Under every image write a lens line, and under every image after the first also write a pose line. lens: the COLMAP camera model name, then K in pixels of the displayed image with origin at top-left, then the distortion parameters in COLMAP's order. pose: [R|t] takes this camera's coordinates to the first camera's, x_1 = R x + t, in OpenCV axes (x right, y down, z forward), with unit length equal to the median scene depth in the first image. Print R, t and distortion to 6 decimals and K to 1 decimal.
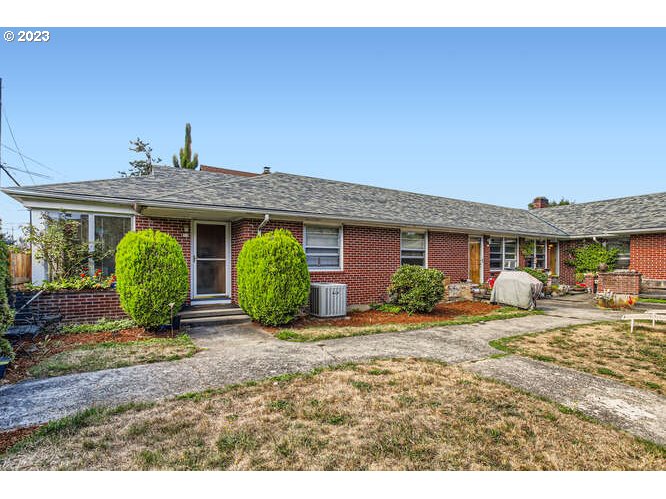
lens RADIAL K [[315.1, 0, 333.0], [0, 315.1, 249.5], [0, 0, 1]] dist [-0.045096, 0.026868]
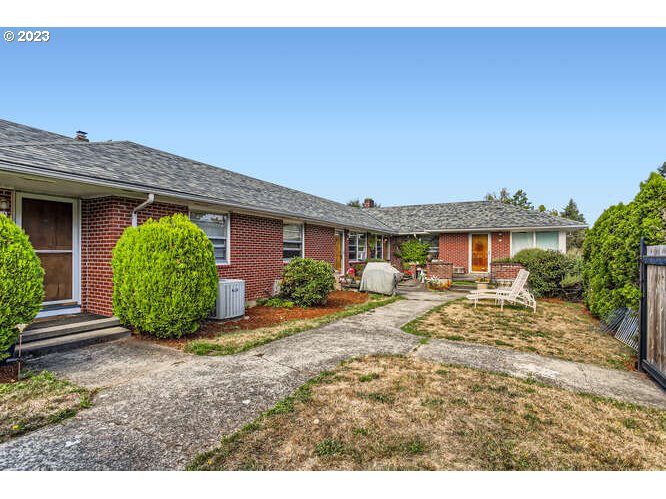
lens RADIAL K [[315.1, 0, 333.0], [0, 315.1, 249.5], [0, 0, 1]] dist [-0.045096, 0.026868]
pose [[0.879375, 0.006527, 0.476084, -0.161252], [-0.020228, 0.999515, 0.023660, -0.001610], [-0.475699, -0.030437, 0.879081, 0.105623]]
